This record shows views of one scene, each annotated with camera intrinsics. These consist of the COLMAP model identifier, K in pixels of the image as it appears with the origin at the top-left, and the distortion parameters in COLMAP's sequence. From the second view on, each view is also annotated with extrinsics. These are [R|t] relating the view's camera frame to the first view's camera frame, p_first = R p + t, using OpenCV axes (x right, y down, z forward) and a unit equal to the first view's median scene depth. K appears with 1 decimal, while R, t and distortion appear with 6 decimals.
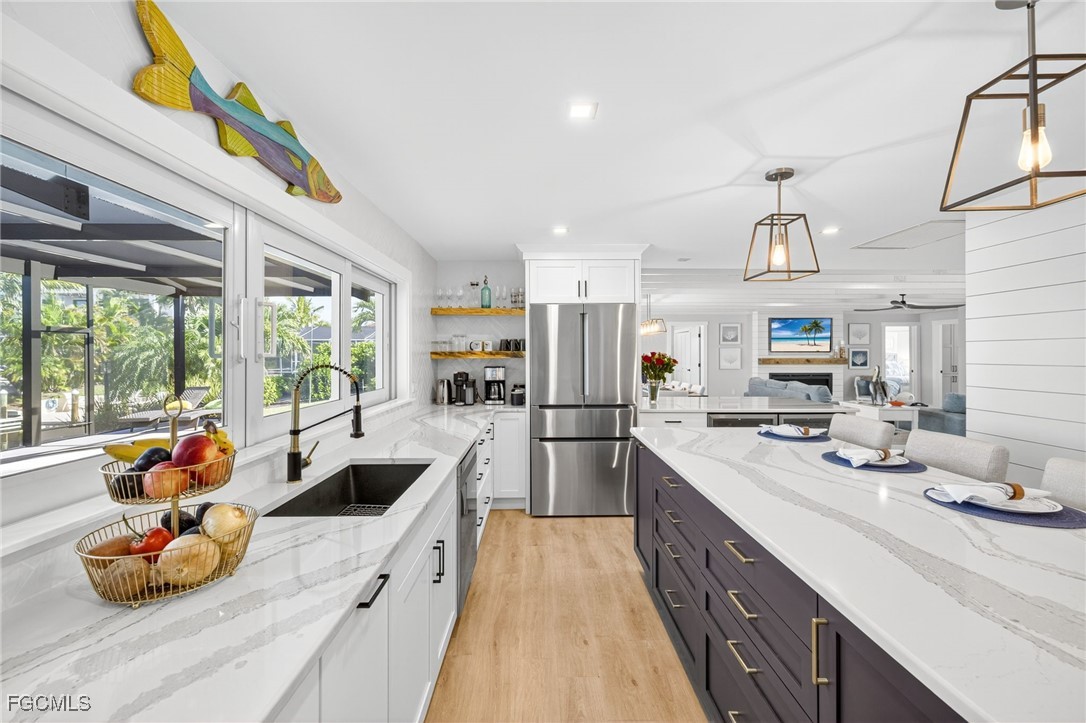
lens RADIAL K [[453.1, 0, 543.0], [0, 453.1, 361.5], [0, 0, 1]] dist [0.003562, 0.000538]
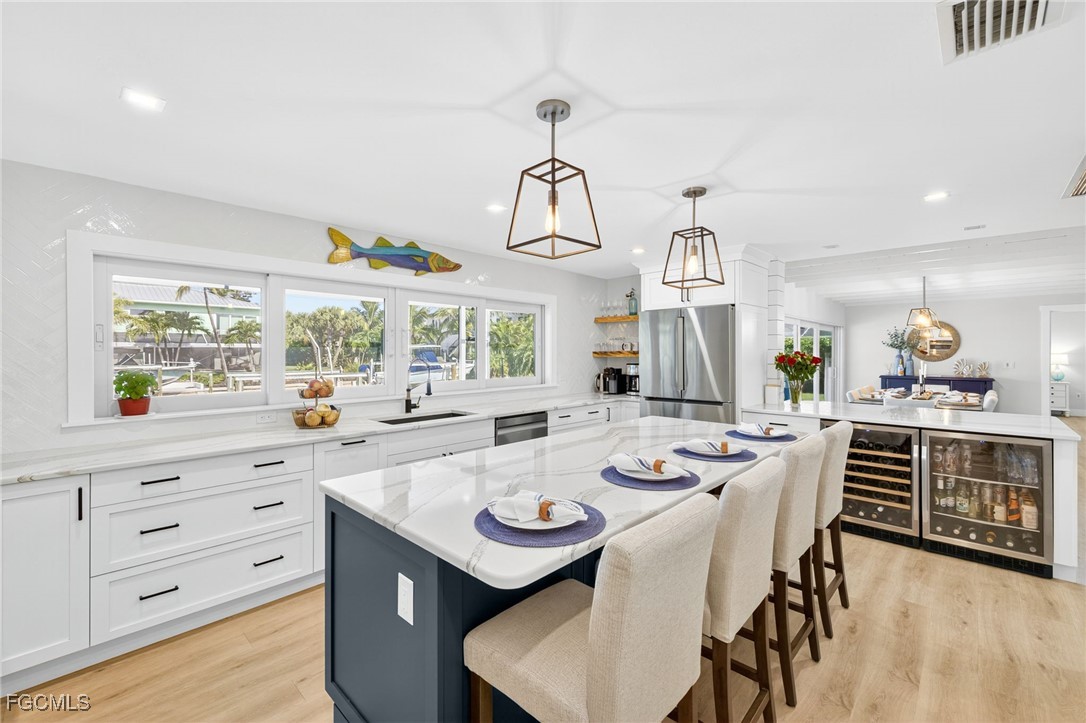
lens RADIAL K [[453.1, 0, 543.0], [0, 453.1, 361.5], [0, 0, 1]] dist [0.003562, 0.000538]
pose [[0.715532, 0.012482, -0.698468, 1.037569], [-0.011878, 0.999913, 0.005701, 0.002397], [0.698479, 0.004217, 0.715618, -0.054729]]
